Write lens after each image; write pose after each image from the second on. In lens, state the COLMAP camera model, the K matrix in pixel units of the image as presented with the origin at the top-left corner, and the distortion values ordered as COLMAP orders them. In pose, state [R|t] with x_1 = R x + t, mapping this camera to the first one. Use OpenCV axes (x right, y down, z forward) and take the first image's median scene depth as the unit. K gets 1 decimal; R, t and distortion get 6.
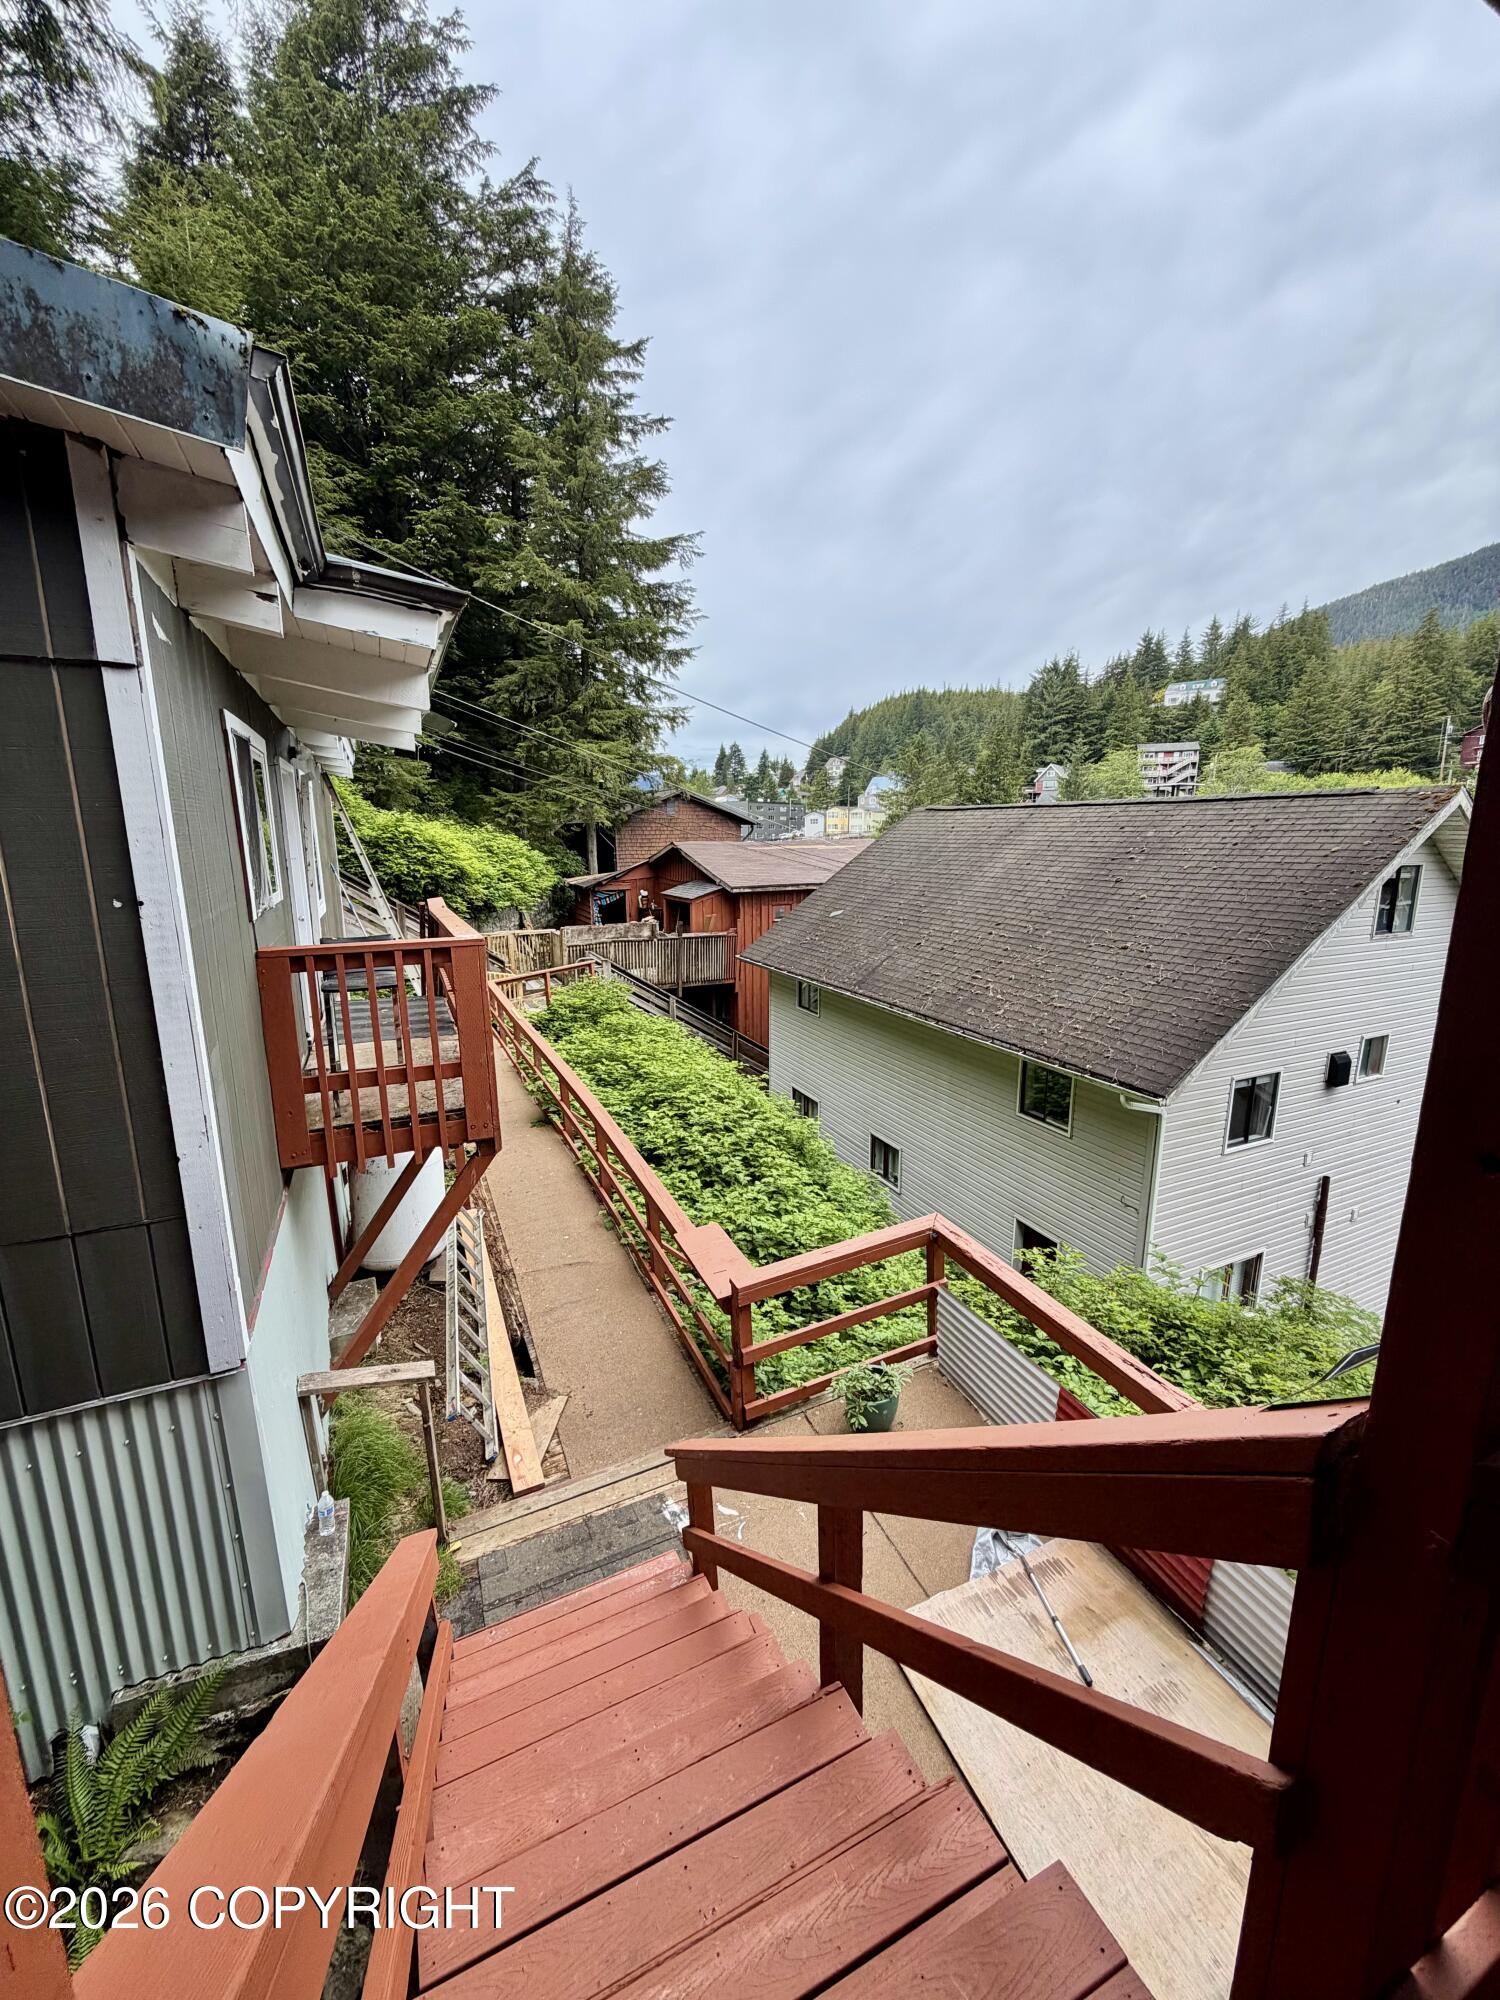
lens RADIAL K [[794.6, 0, 750.0], [0, 794.6, 1000.0], [0, 0, 1]] dist [-0.000195, -0.000581]
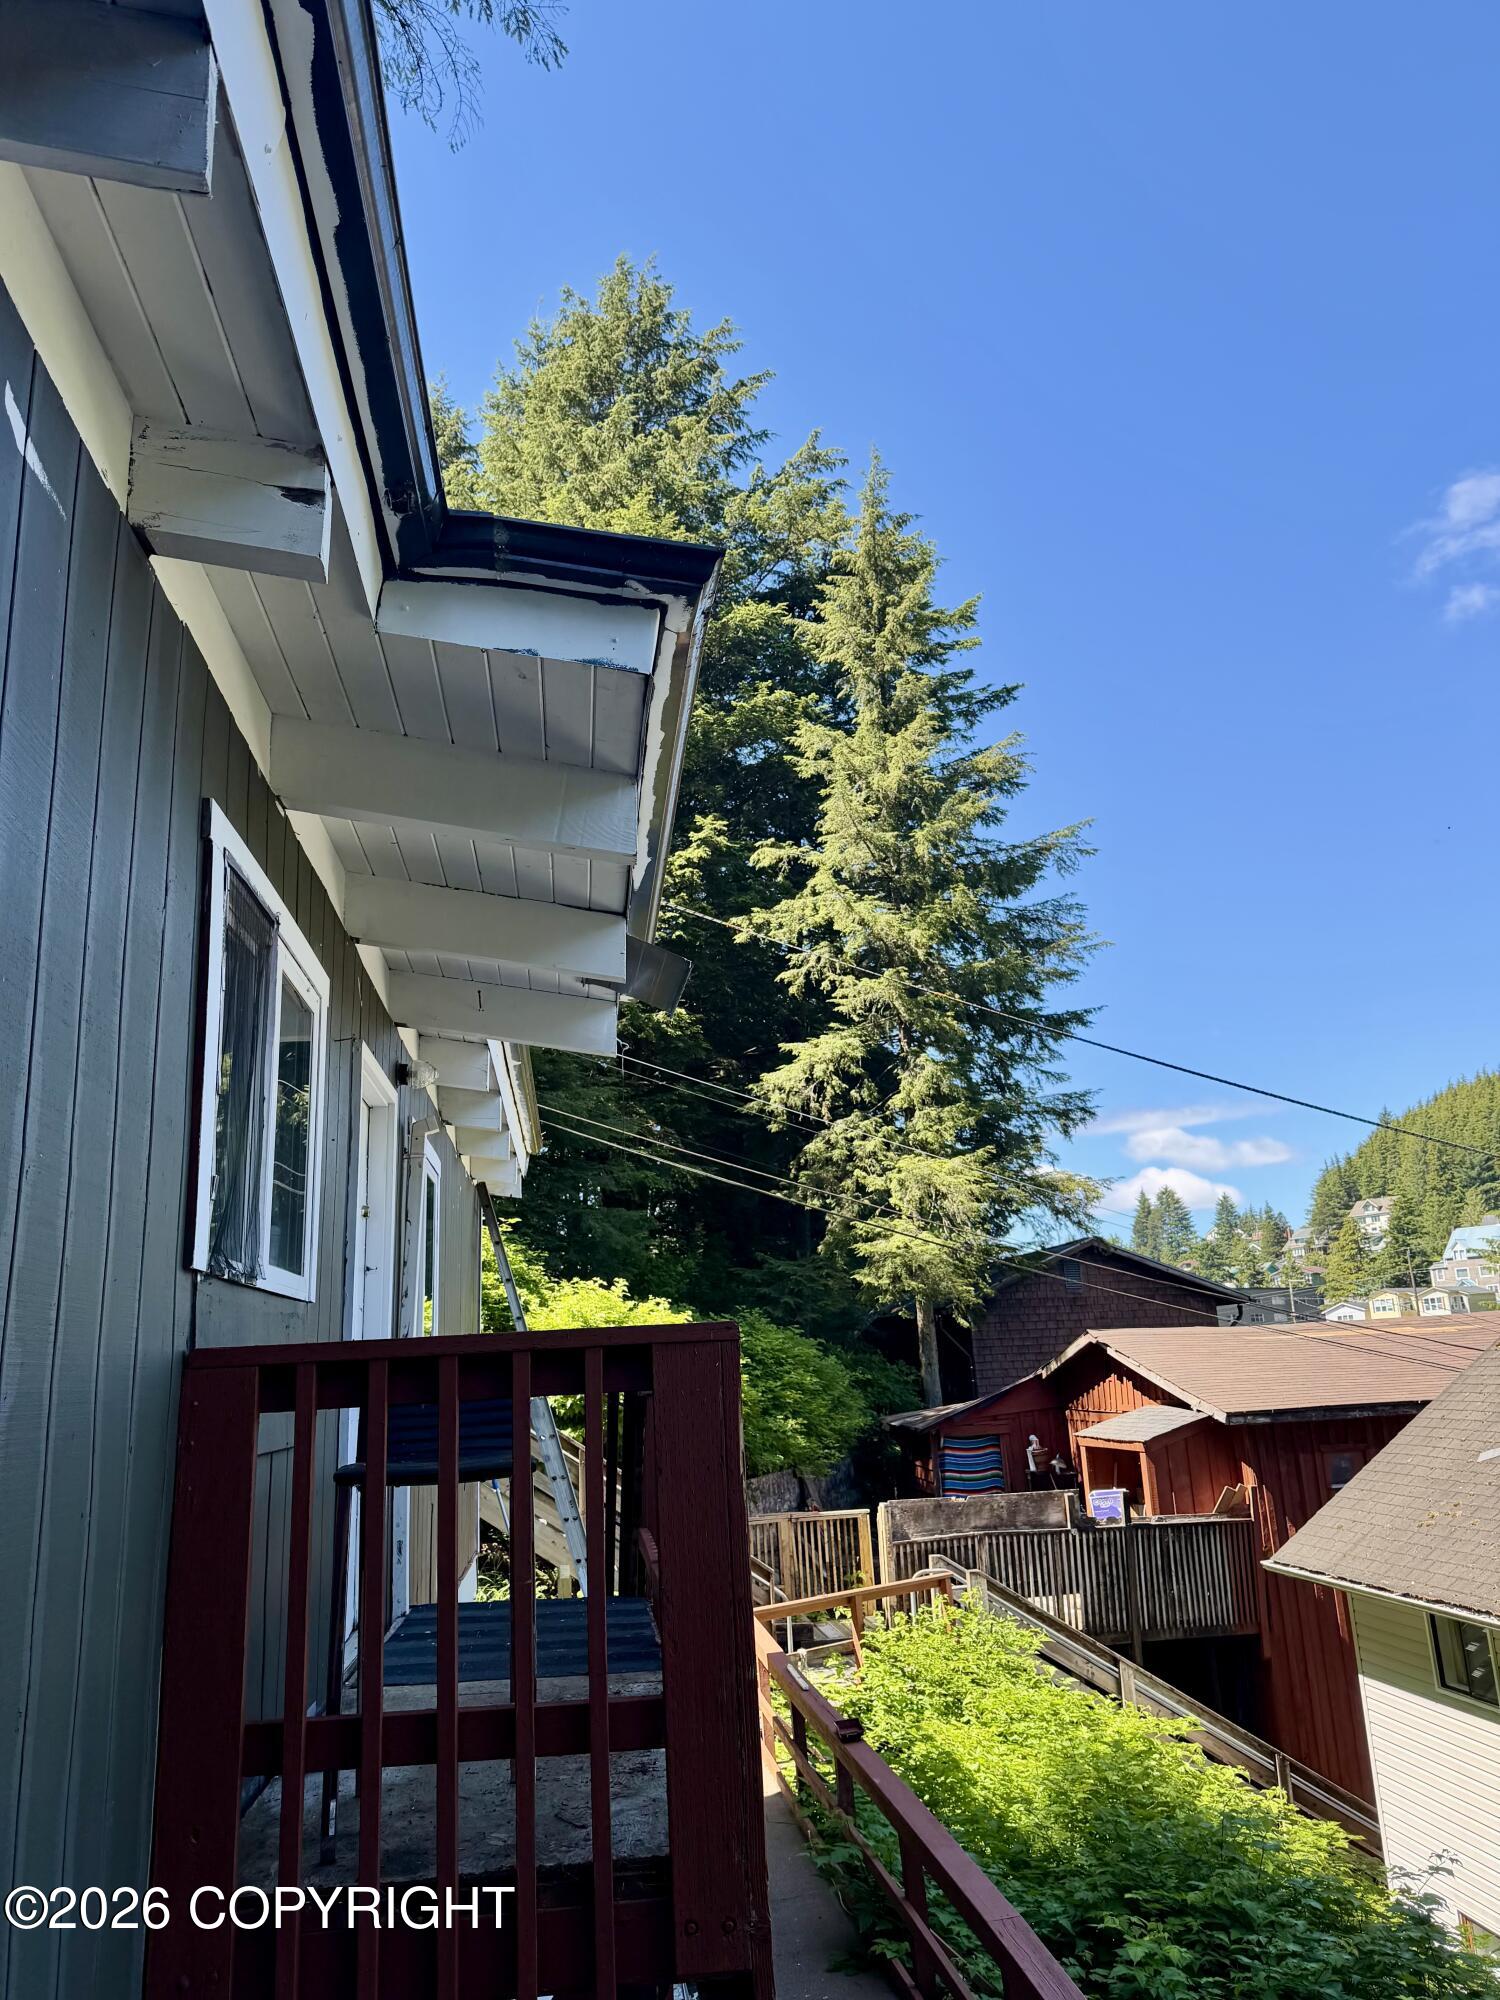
lens RADIAL K [[1390.4, 0, 740.2], [0, 1390.4, 999.5], [0, 0, 1]] dist [0.081231, -0.108562]
pose [[0.949620, -0.120760, -0.289203, -0.085891], [-0.020918, 0.896304, -0.442947, 0.055998], [0.312704, 0.426681, 0.848622, 0.262565]]
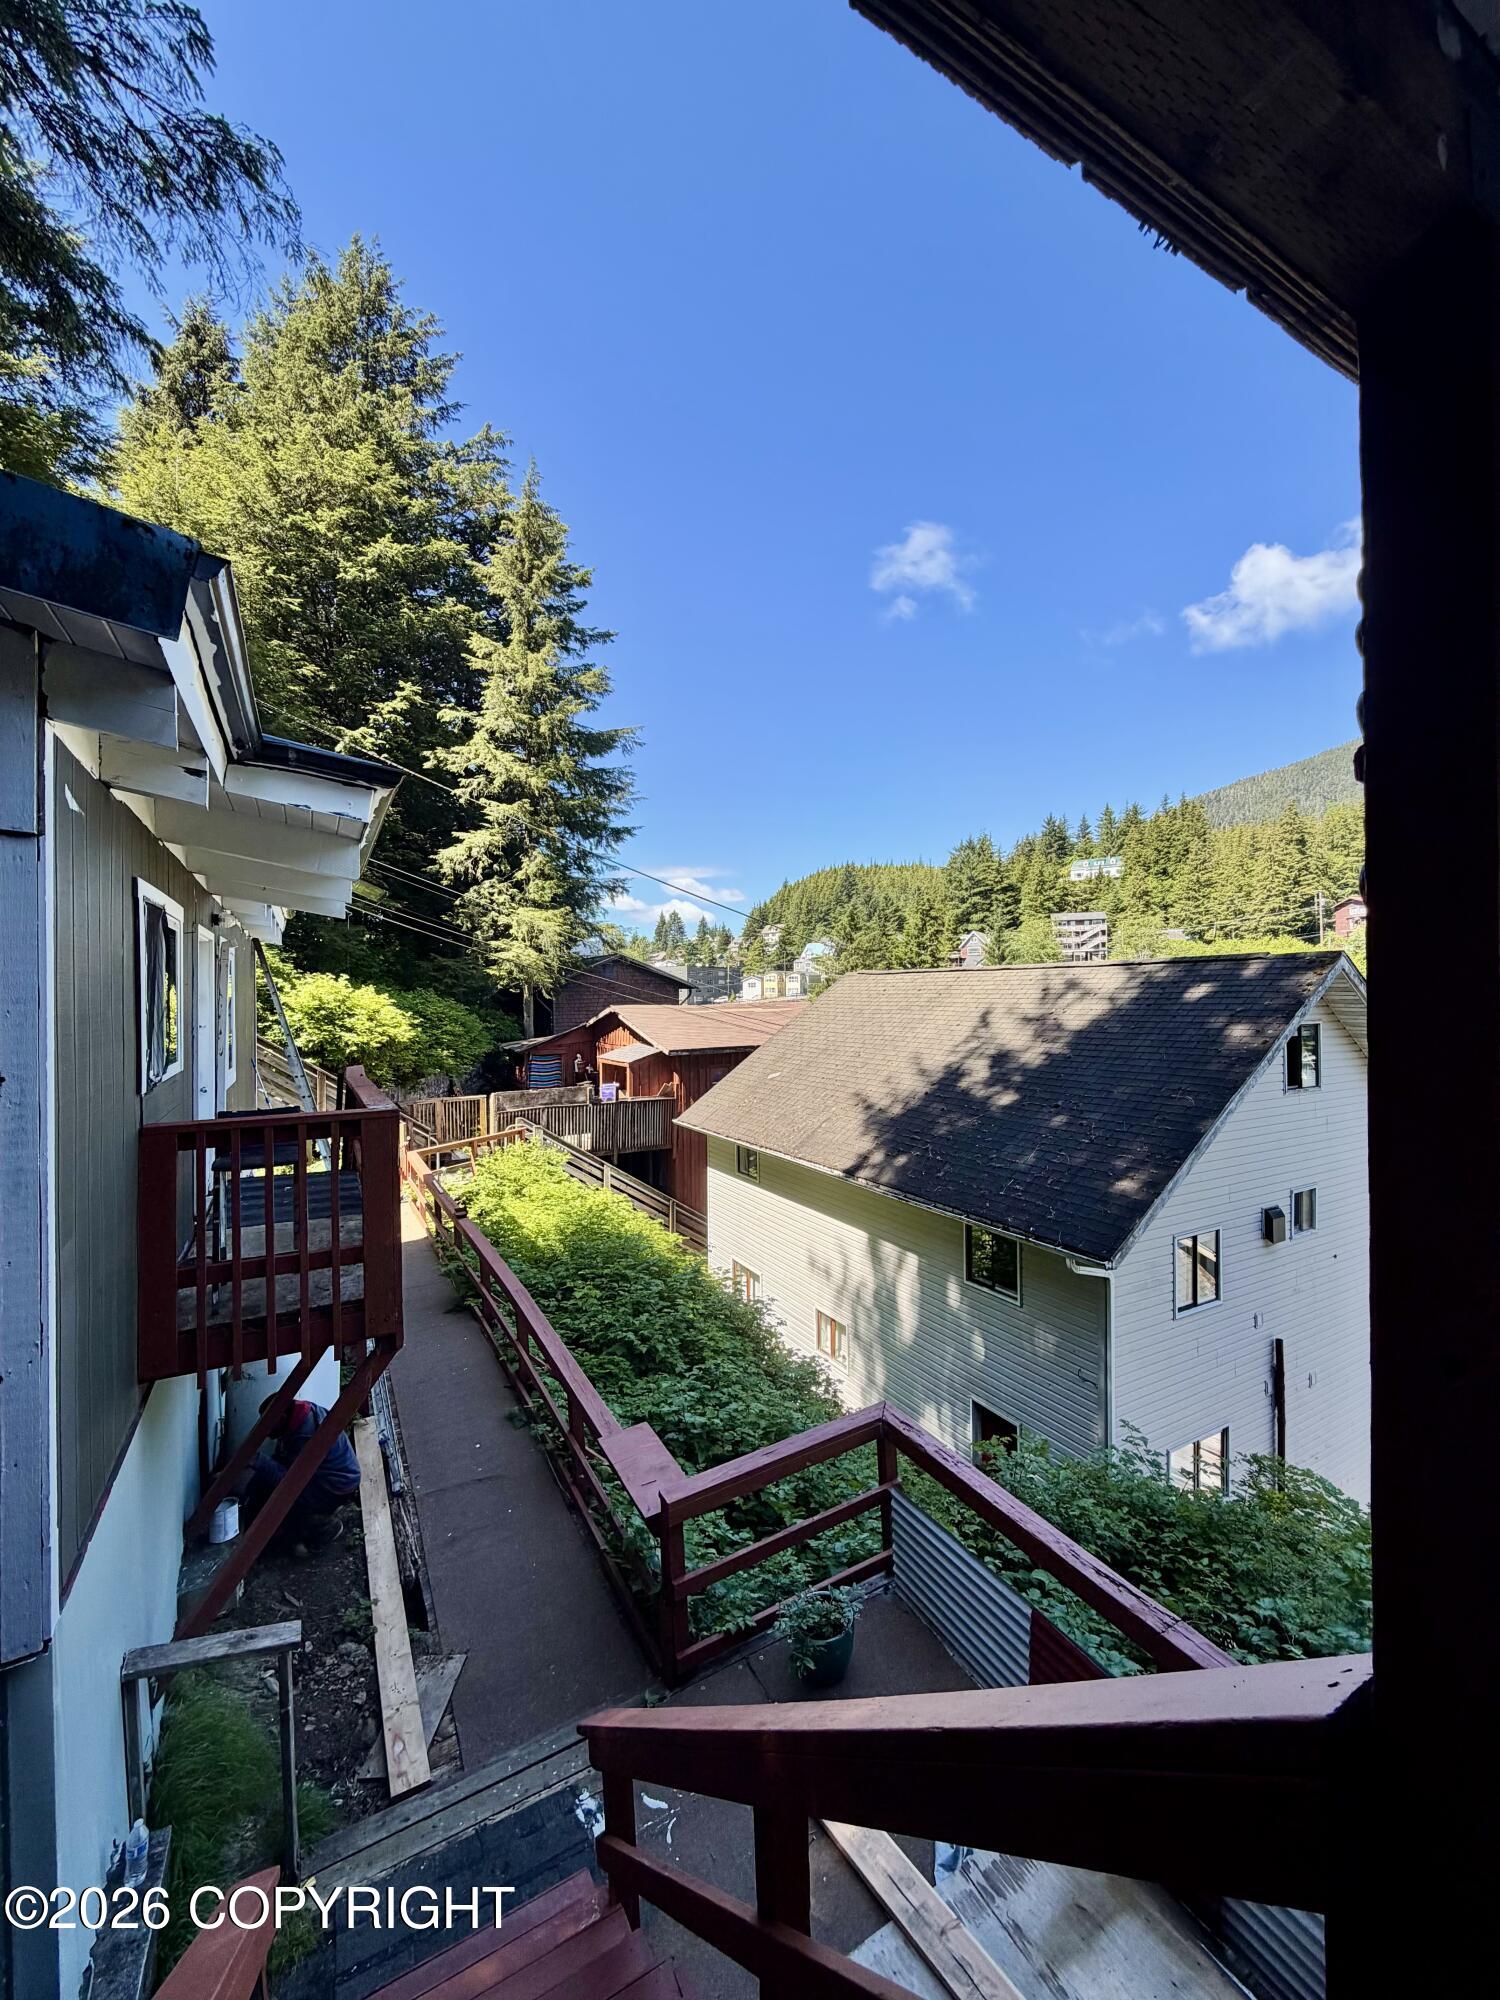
lens RADIAL K [[797.1, 0, 750.0], [0, 797.1, 1000.0], [0, 0, 1]] dist [-0.000953, 0.000244]
pose [[0.997146, -0.005062, 0.075328, 0.008501], [0.020104, 0.979529, -0.200298, -0.004661], [-0.072772, 0.201241, 0.976835, 0.011374]]
